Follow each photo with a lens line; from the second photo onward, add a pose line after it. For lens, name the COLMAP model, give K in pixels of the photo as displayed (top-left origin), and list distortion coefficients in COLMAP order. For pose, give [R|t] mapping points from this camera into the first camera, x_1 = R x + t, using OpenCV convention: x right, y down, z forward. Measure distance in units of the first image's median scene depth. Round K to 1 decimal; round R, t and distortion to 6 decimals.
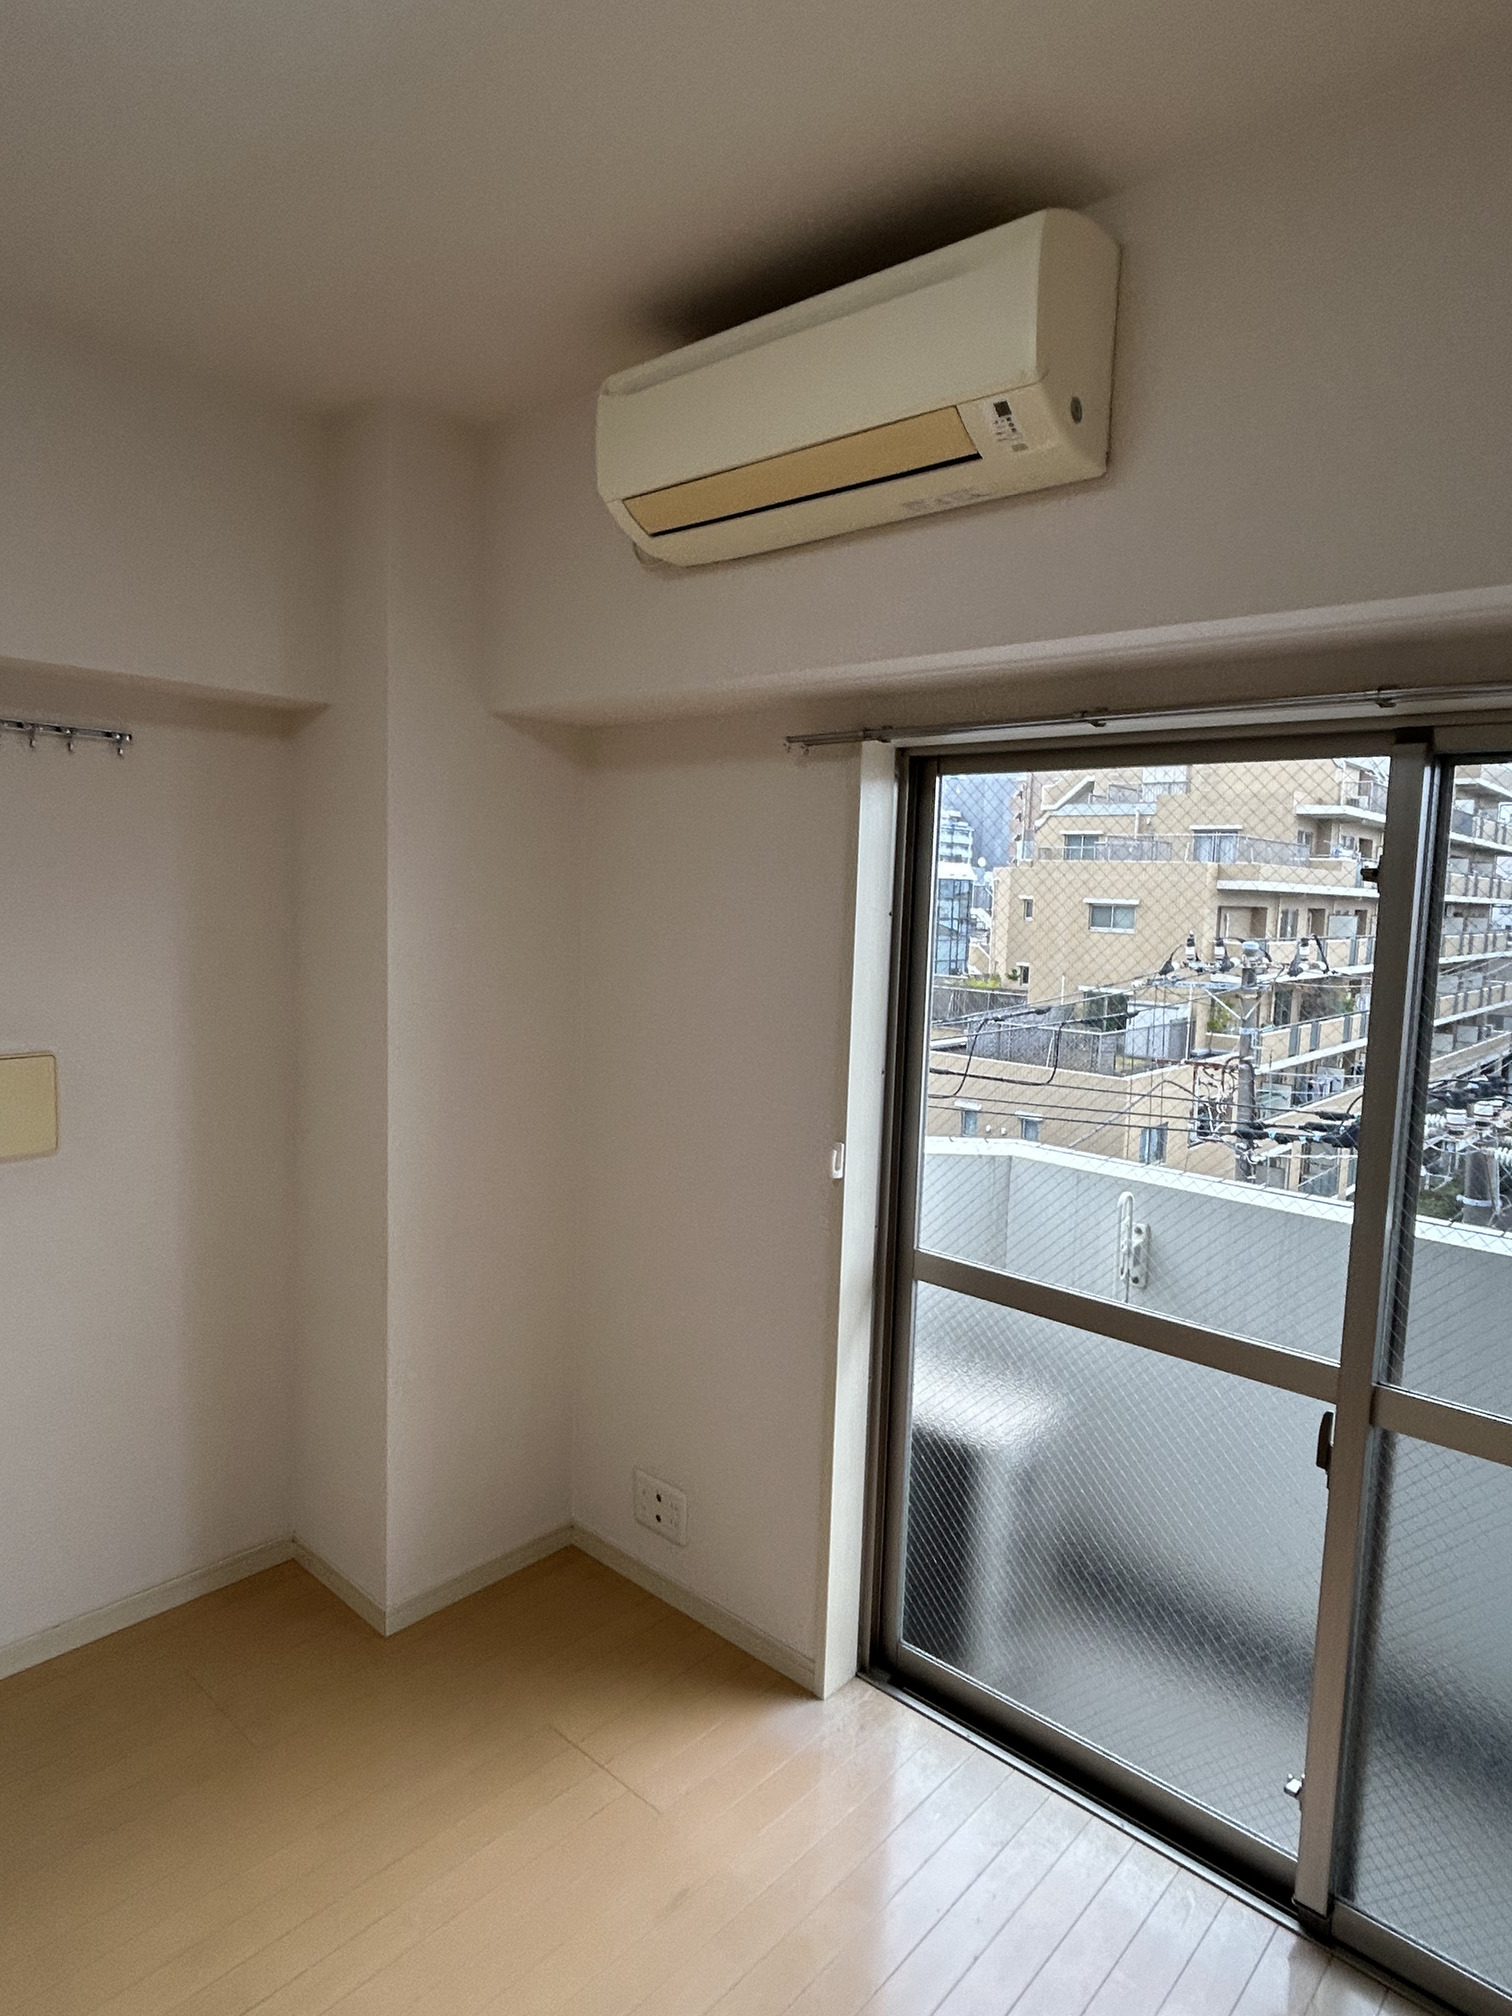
lens RADIAL K [[1184.2, 0, 756.0], [0, 1184.2, 1008.0], [0, 0, 1]] dist [-0.001112, -0.000289]
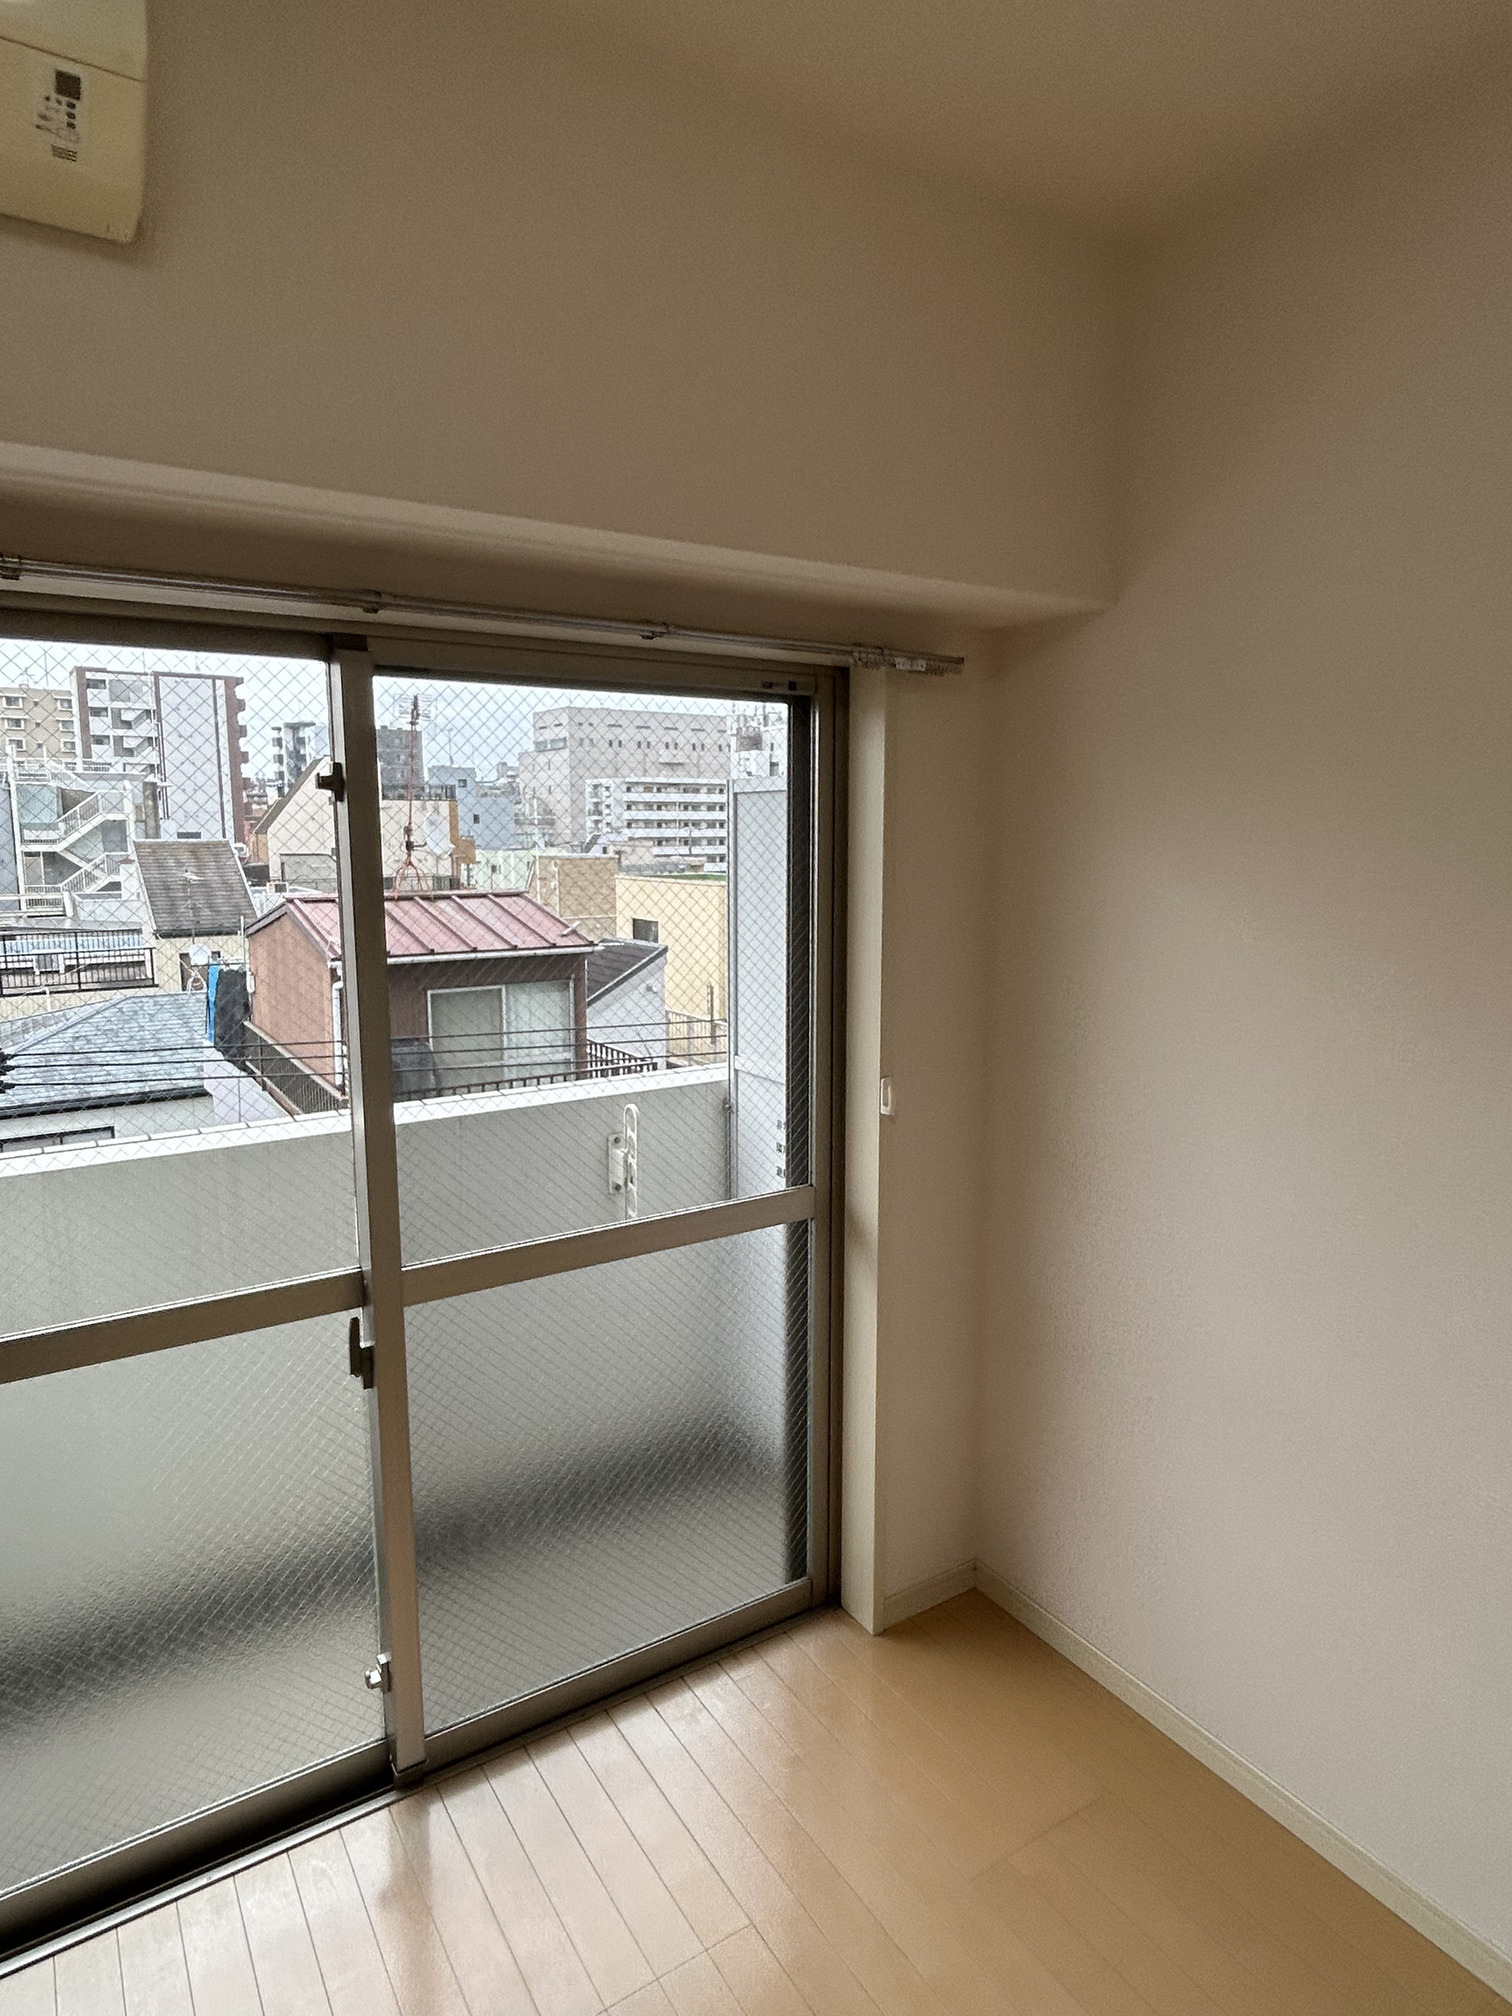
lens RADIAL K [[1194.8, 0, 756.0], [0, 1194.8, 1008.0], [0, 0, 1]] dist [0.017190, -0.000112]
pose [[0.260816, -0.189435, 0.946620, -0.331867], [0.102121, 0.980471, 0.168072, -0.053734], [-0.959972, 0.052834, 0.275068, 0.353761]]
